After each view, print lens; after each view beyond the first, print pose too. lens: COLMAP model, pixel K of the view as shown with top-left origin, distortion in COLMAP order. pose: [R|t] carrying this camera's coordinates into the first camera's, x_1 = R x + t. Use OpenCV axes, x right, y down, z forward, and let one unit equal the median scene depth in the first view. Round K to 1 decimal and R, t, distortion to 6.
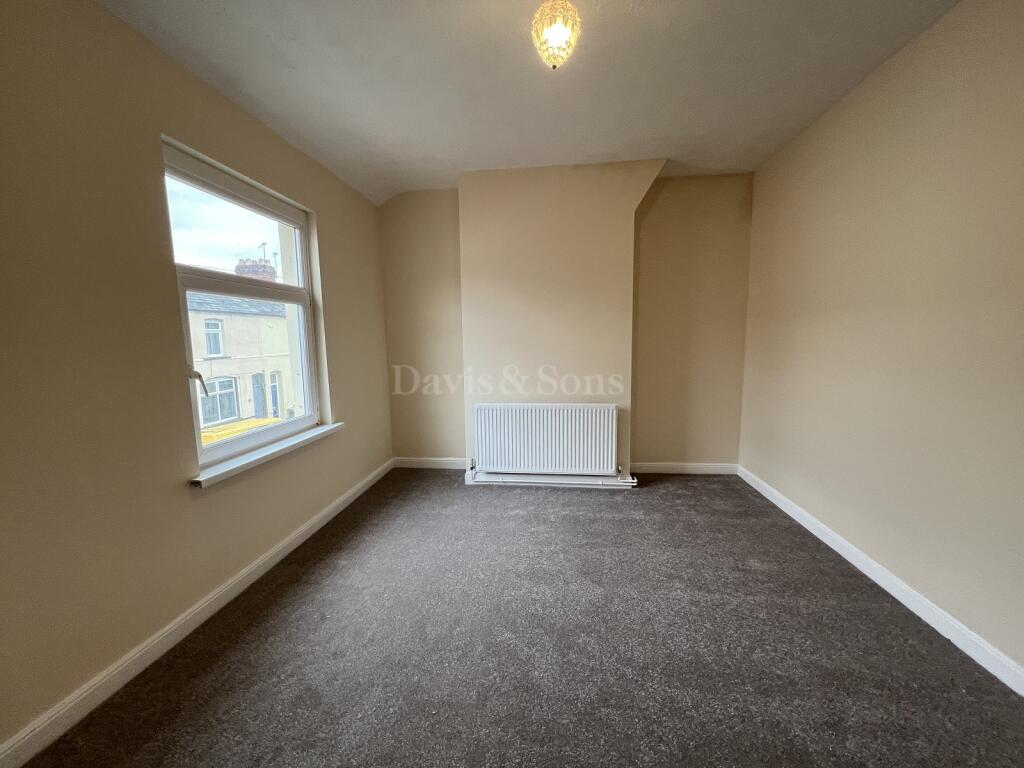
lens RADIAL K [[409.8, 0, 511.1], [0, 409.8, 384.6], [0, 0, 1]] dist [-0.000118, -0.000282]
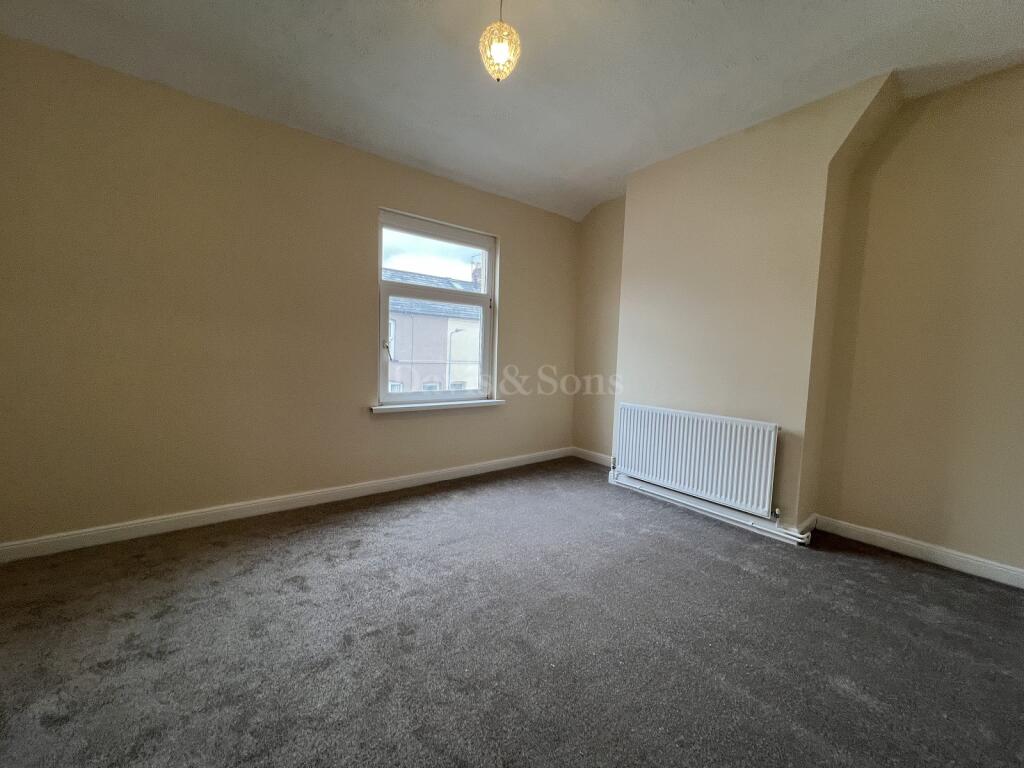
lens RADIAL K [[409.8, 0, 509.6], [0, 409.8, 384.7], [0, 0, 1]] dist [-0.000118, -0.000282]
pose [[0.700437, 0.094632, -0.707413, 0.430789], [-0.124528, 0.992171, 0.009425, 0.028914], [0.702767, 0.081491, 0.706737, 0.111509]]
